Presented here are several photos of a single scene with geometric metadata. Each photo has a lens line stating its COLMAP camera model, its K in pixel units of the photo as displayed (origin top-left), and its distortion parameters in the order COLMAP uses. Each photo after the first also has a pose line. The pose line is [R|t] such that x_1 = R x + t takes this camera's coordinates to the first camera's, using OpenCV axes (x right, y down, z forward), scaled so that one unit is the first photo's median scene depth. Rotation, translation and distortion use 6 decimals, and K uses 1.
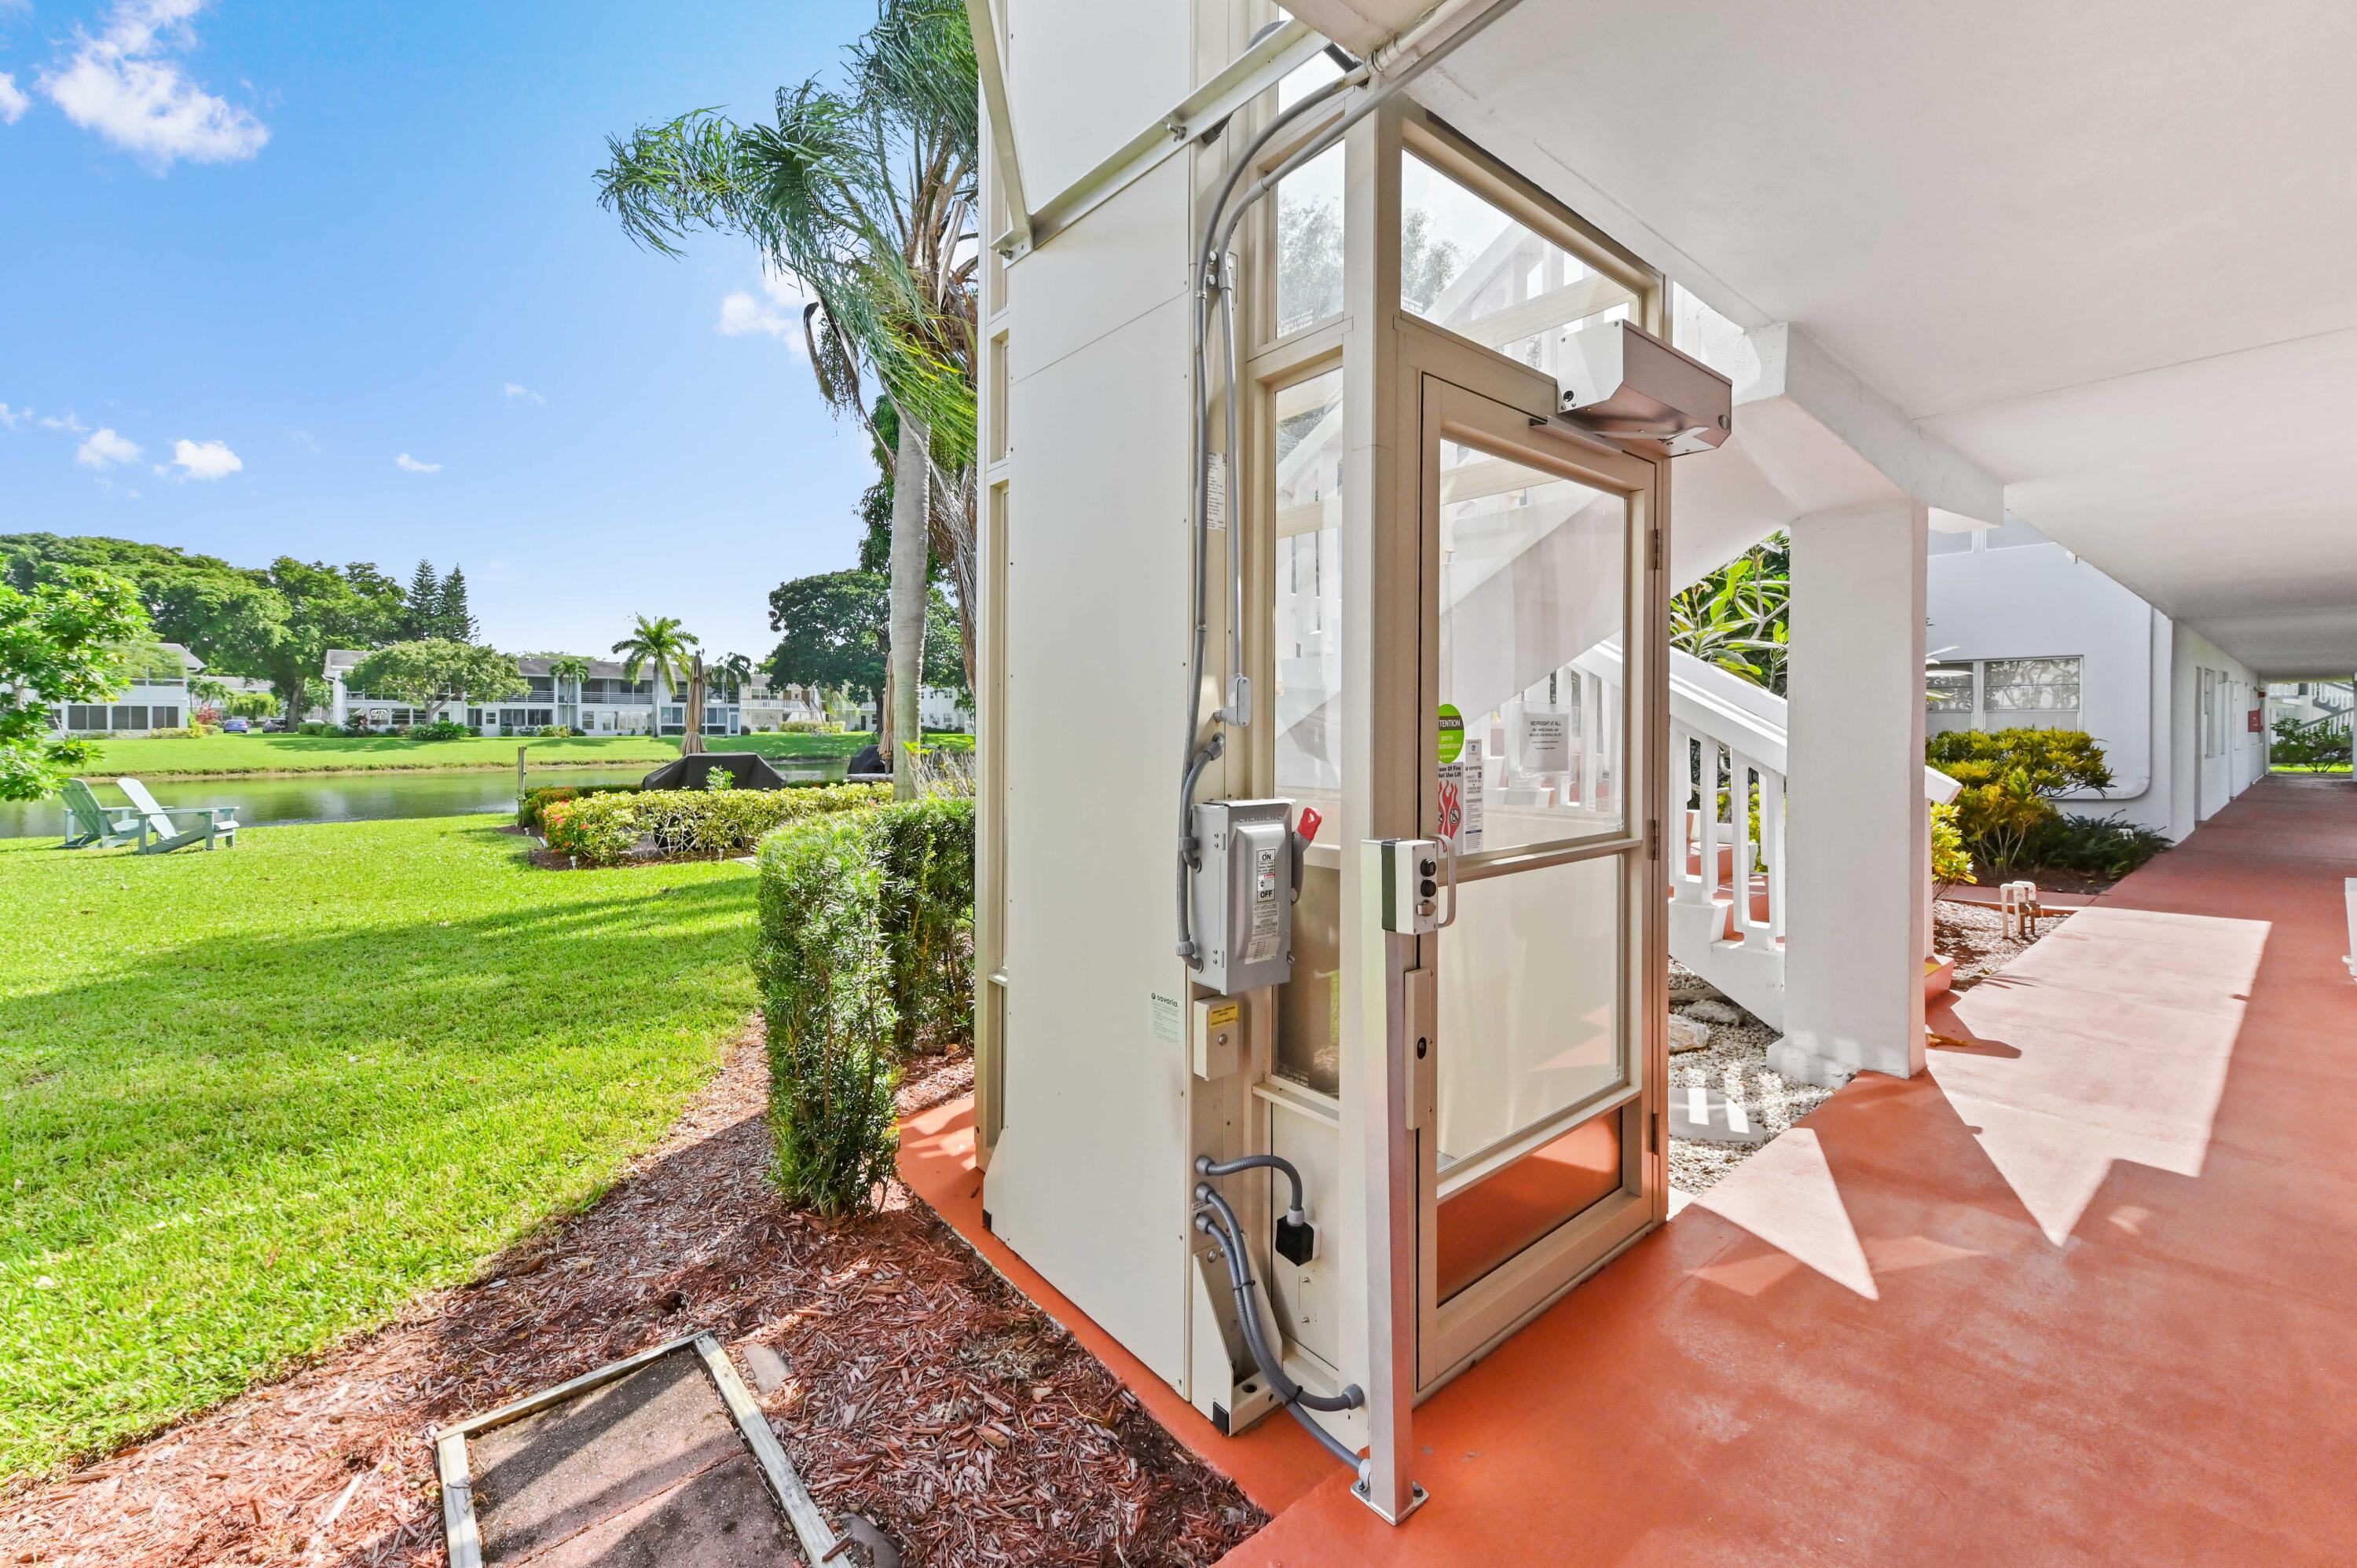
lens RADIAL K [[919.9, 0, 1179.3], [0, 919.9, 747.4], [0, 0, 1]] dist [-0.000482, -0.000103]
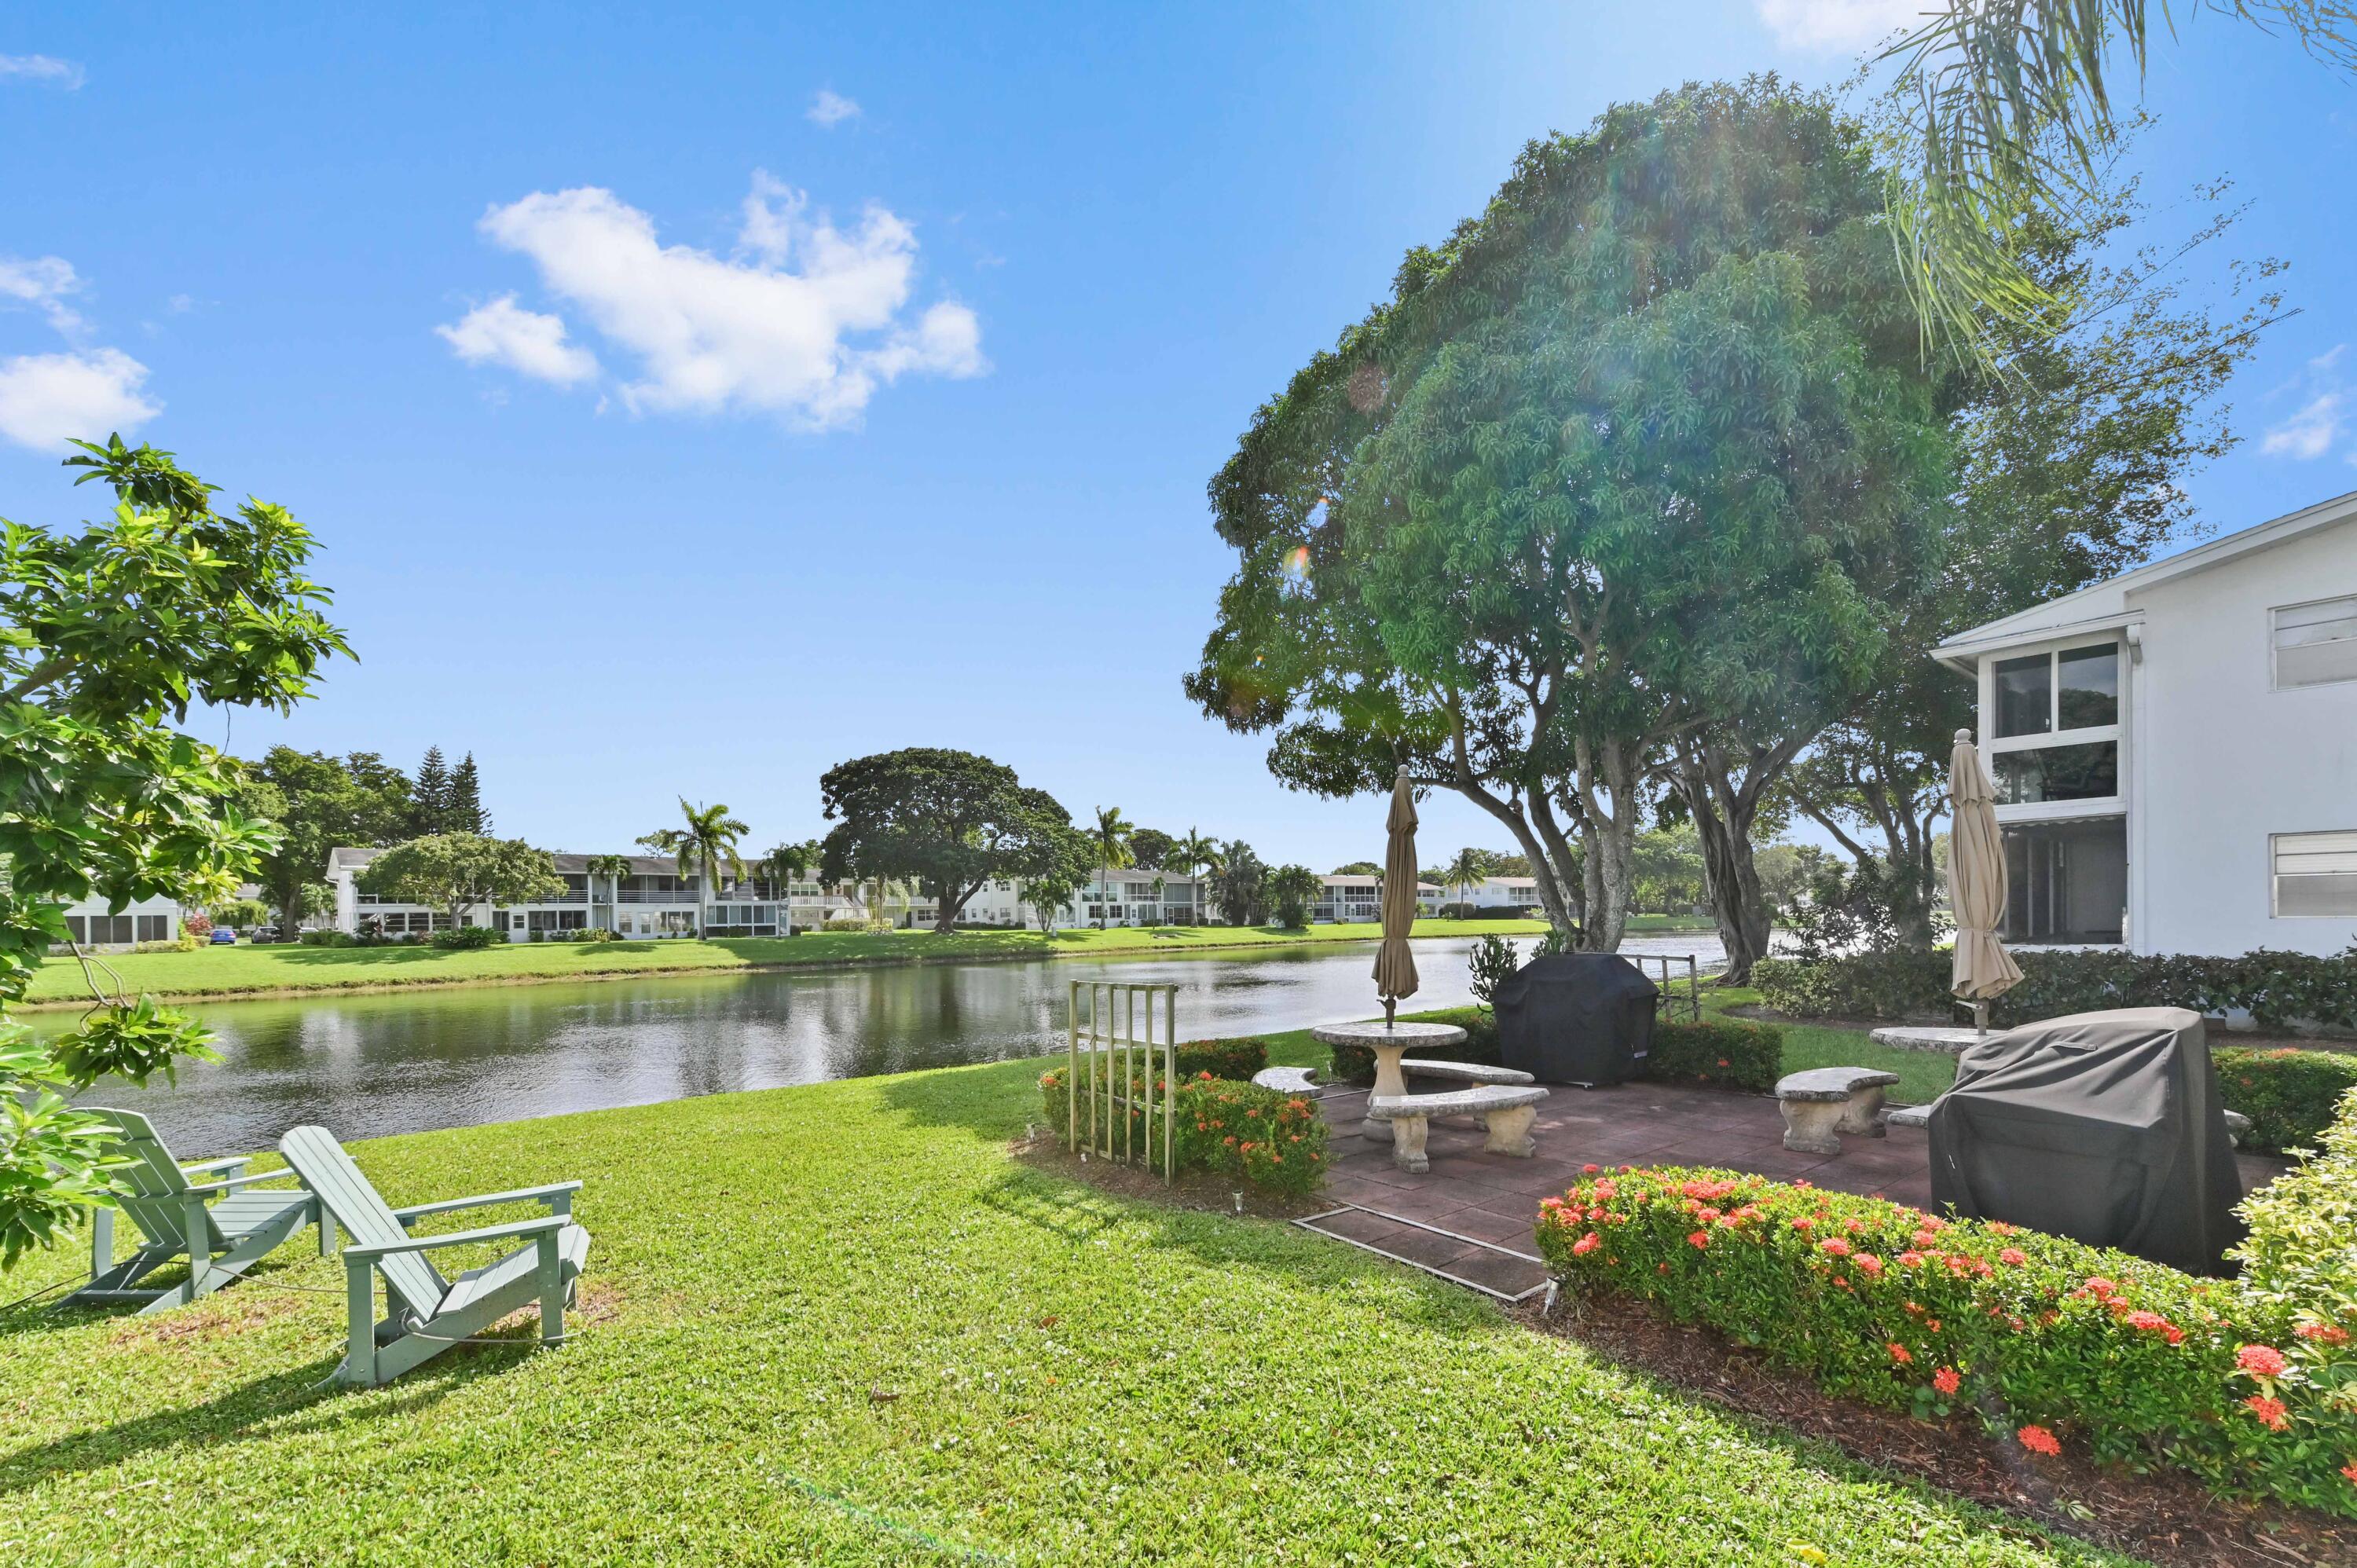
lens RADIAL K [[965.2, 0, 1183.5], [0, 965.2, 902.2], [0, 0, 1]] dist [0.002502, 0.000440]
pose [[0.999795, -0.019473, -0.005533, -0.103812], [0.019246, 0.999075, -0.038454, -0.002661], [0.006277, 0.038340, 0.999245, 0.077473]]
